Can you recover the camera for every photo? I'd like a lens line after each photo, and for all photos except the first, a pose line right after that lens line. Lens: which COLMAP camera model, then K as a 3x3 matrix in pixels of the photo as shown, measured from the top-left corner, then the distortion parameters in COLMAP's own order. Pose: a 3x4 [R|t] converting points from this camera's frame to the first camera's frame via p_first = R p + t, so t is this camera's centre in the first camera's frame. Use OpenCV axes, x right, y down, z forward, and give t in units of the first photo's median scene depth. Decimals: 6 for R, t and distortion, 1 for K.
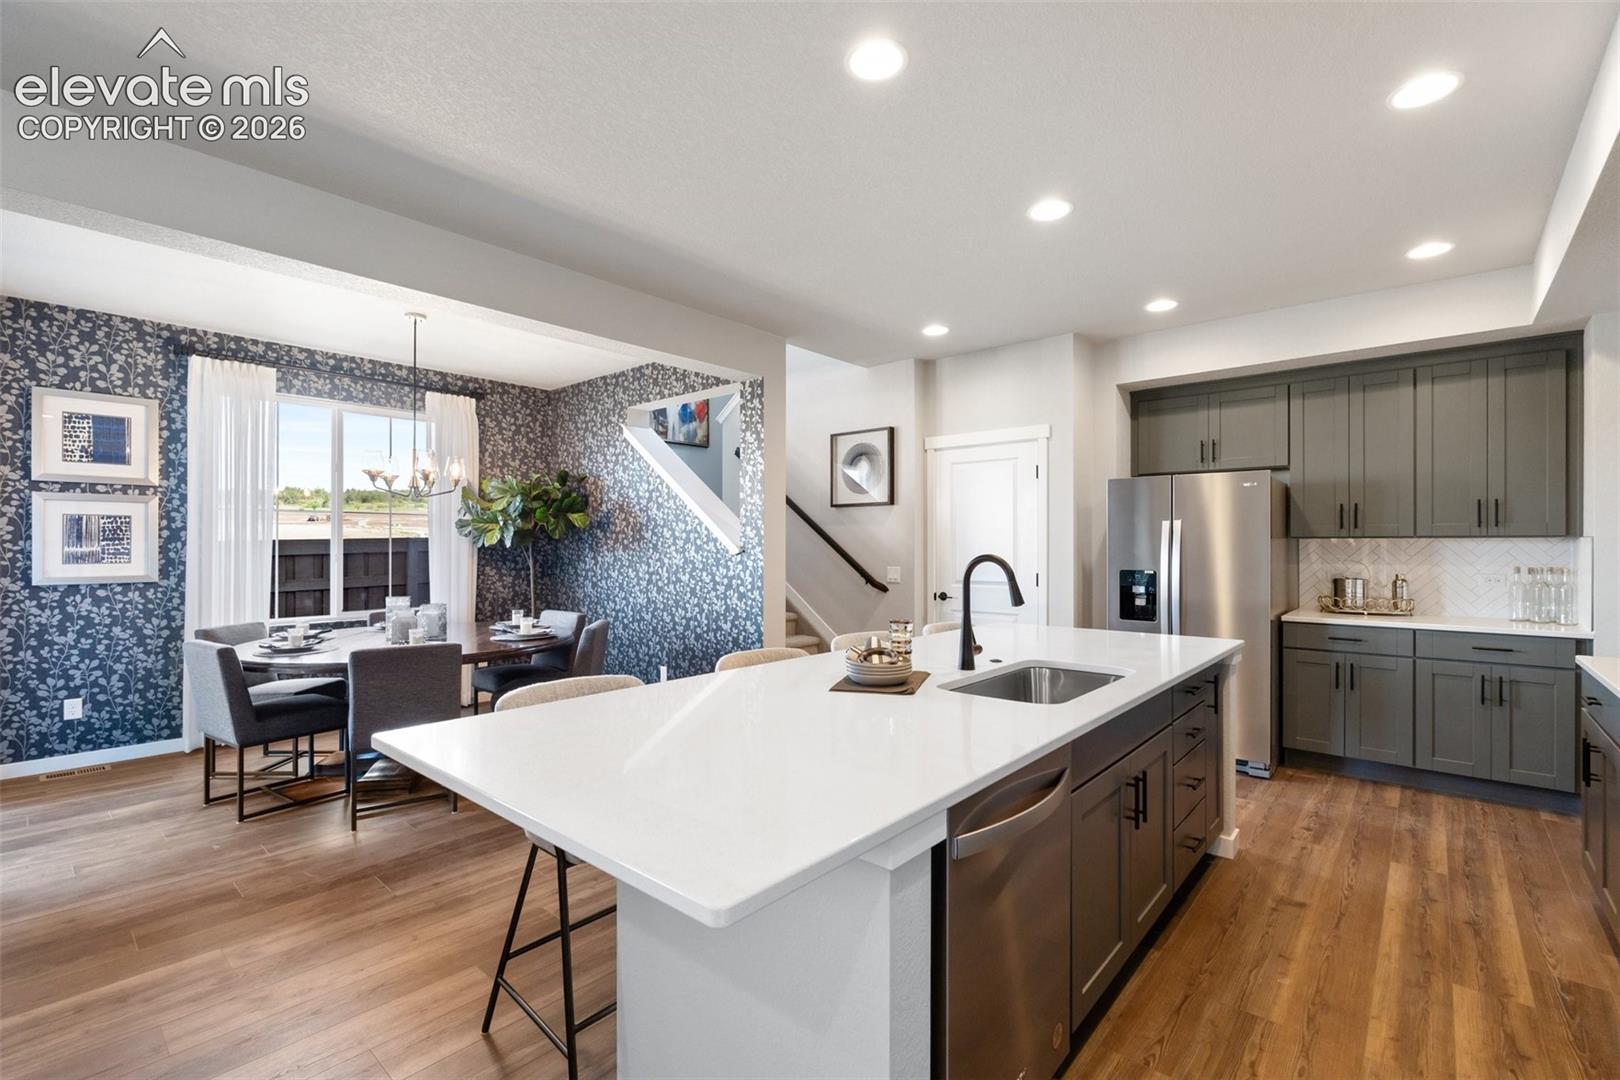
lens RADIAL K [[715.9, 0, 810.3], [0, 715.9, 544.0], [0, 0, 1]] dist [-0.003390, -0.000277]
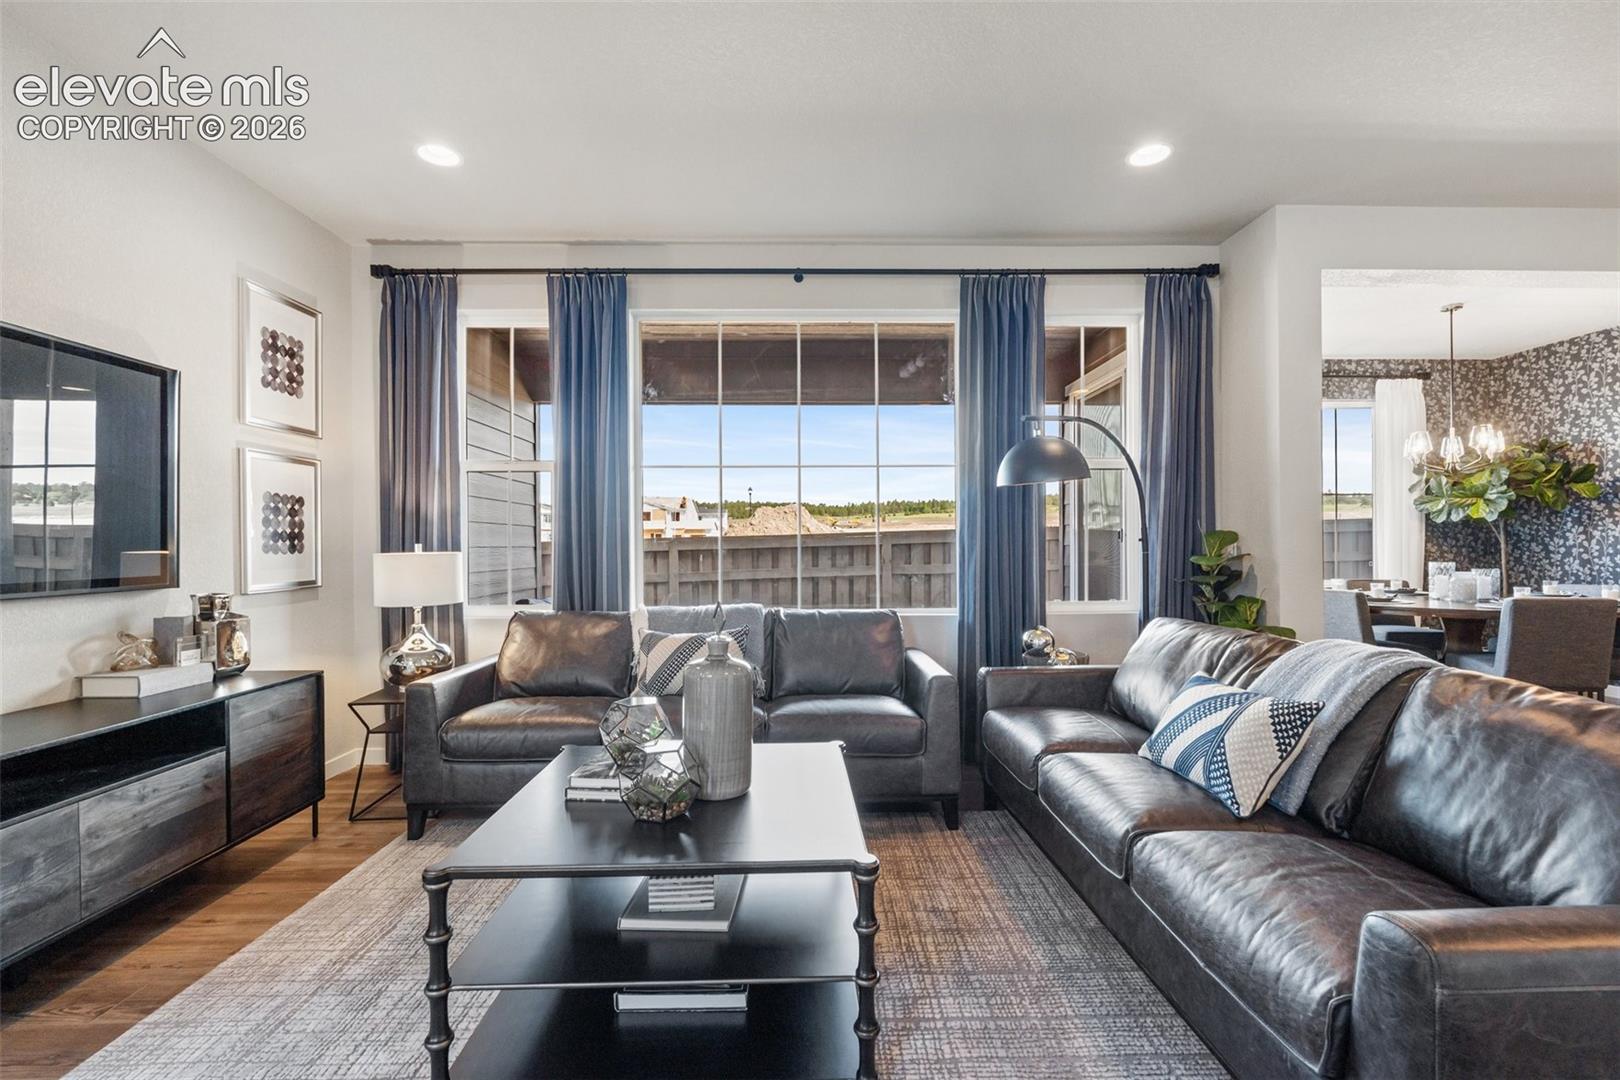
lens RADIAL K [[712.5, 0, 812.2], [0, 712.5, 544.9], [0, 0, 1]] dist [-0.003657, -0.000221]
pose [[0.672869, -0.004422, -0.739748, -0.378637], [0.004773, 0.999987, -0.001637, 0.041322], [0.739746, -0.002429, 0.672882, -0.427025]]
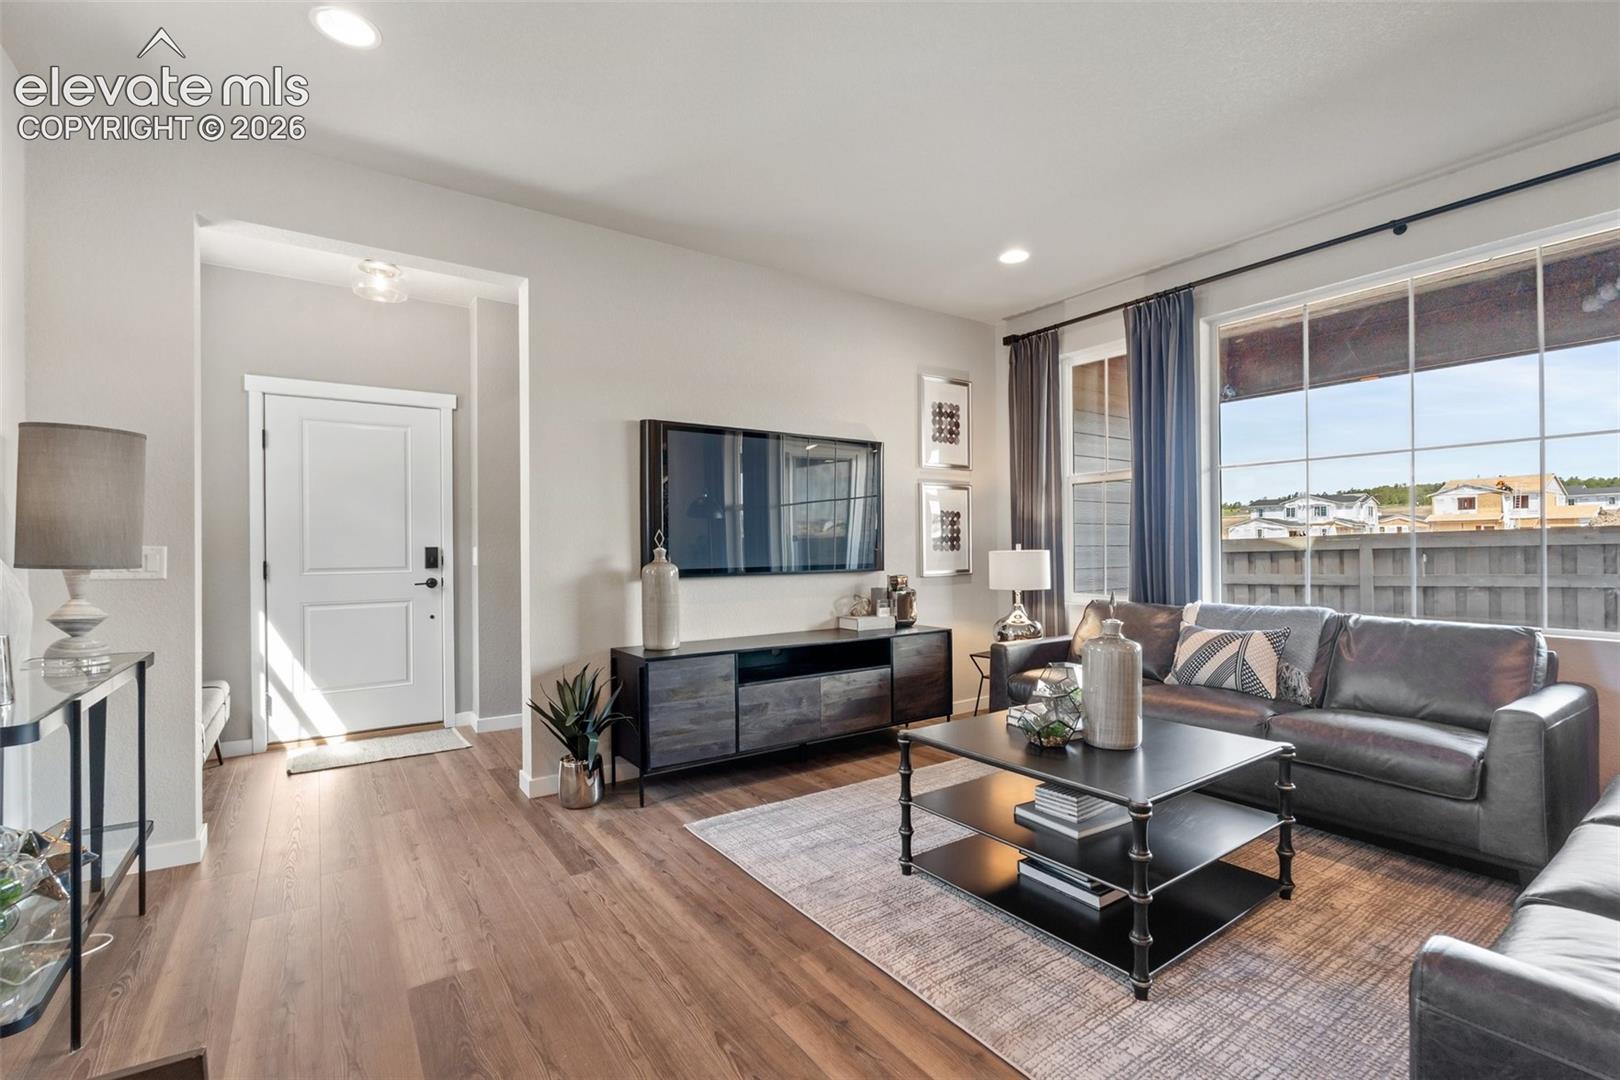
lens RADIAL K [[715.9, 0, 810.3], [0, 715.9, 544.0], [0, 0, 1]] dist [-0.003390, -0.000277]
pose [[-0.242962, -0.003276, -0.970030, -0.182662], [0.006201, 0.999969, -0.004931, 0.040378], [0.970016, -0.007213, -0.242934, -0.283189]]
